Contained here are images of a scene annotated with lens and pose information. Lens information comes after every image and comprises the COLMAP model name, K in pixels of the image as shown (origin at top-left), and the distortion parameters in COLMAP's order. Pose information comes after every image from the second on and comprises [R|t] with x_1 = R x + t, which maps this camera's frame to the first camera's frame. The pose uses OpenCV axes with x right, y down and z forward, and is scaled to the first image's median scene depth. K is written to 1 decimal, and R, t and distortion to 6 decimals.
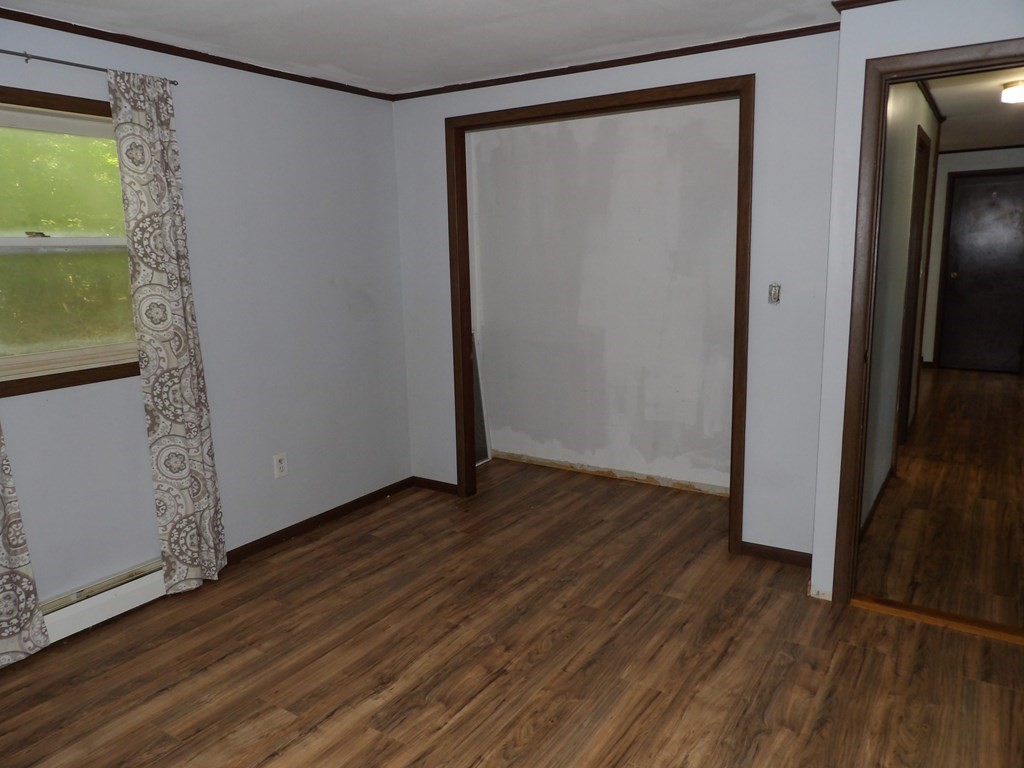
lens RADIAL K [[734.8, 0, 511.4], [0, 734.8, 378.6], [0, 0, 1]] dist [-0.024209, 0.027189]
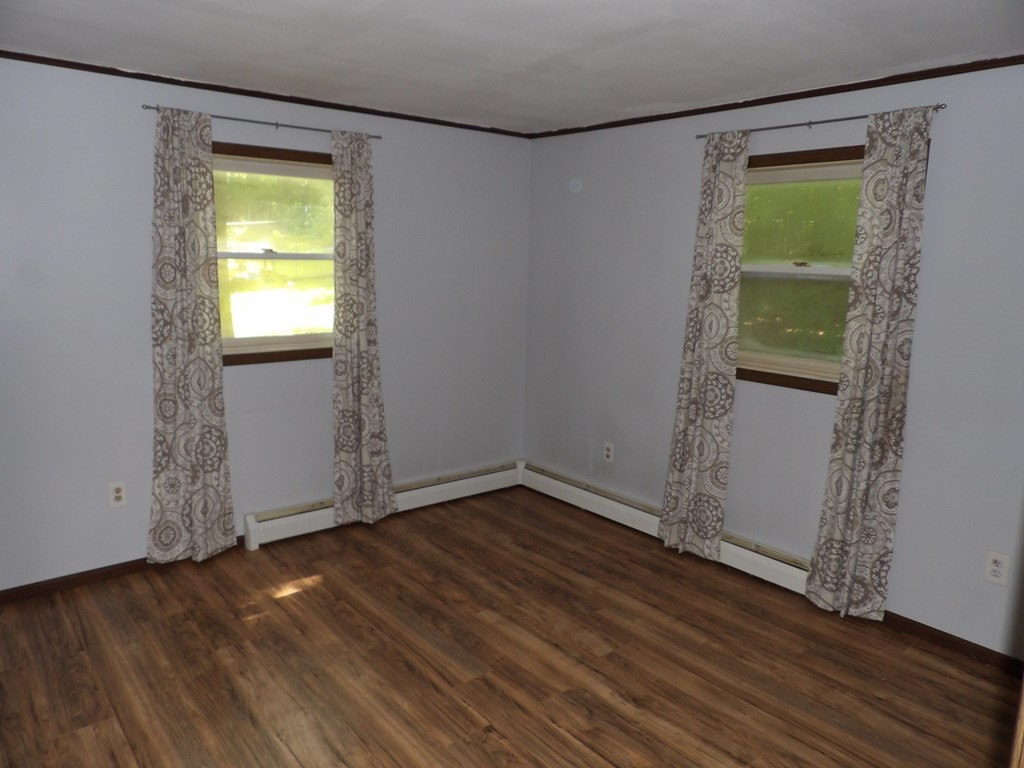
lens RADIAL K [[734.8, 0, 511.4], [0, 734.8, 378.6], [0, 0, 1]] dist [-0.024209, 0.027189]
pose [[-0.300037, 0.174456, -0.937839, 0.673812], [-0.186799, 0.953356, 0.237104, -0.204062], [0.935459, 0.246327, -0.253454, 0.856440]]
